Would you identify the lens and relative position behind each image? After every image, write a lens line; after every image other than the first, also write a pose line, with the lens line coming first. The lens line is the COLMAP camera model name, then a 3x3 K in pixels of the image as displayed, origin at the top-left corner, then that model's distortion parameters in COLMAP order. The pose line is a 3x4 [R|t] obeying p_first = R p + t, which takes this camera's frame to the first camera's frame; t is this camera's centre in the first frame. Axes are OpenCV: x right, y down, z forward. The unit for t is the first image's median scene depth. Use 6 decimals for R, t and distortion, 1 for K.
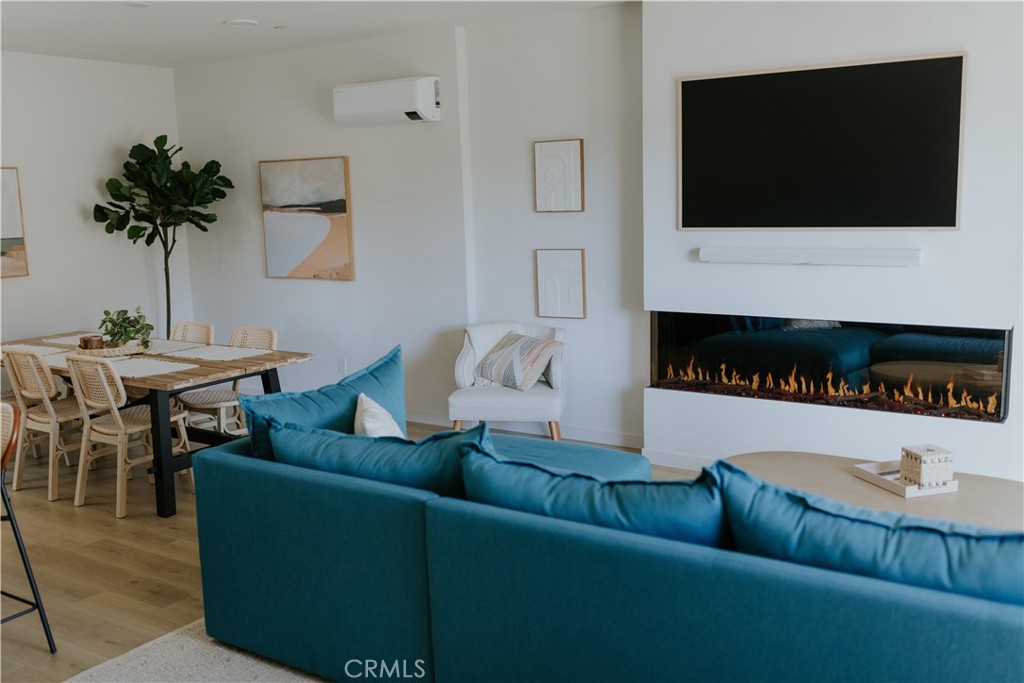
lens RADIAL K [[971.6, 0, 510.1], [0, 971.6, 344.8], [0, 0, 1]] dist [0.020415, -0.044964]
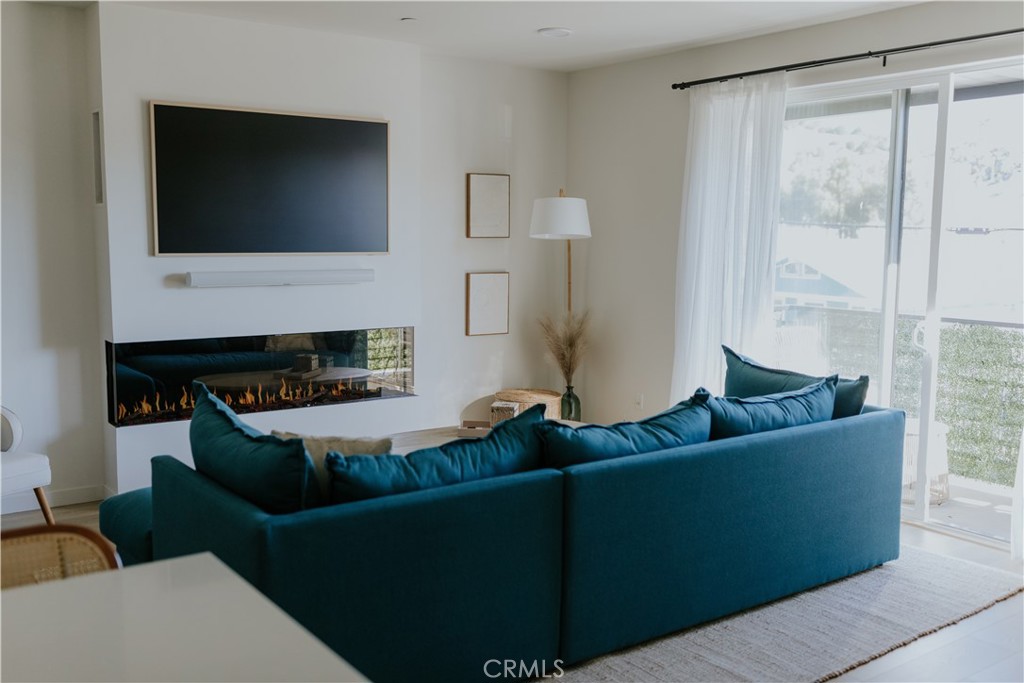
lens RADIAL K [[971.6, 0, 510.1], [0, 971.6, 344.8], [0, 0, 1]] dist [0.020415, -0.044964]
pose [[0.346214, -0.078712, 0.934848, -0.578199], [0.127594, 0.991166, 0.036201, -0.018856], [-0.929438, 0.106748, 0.353199, 0.317682]]
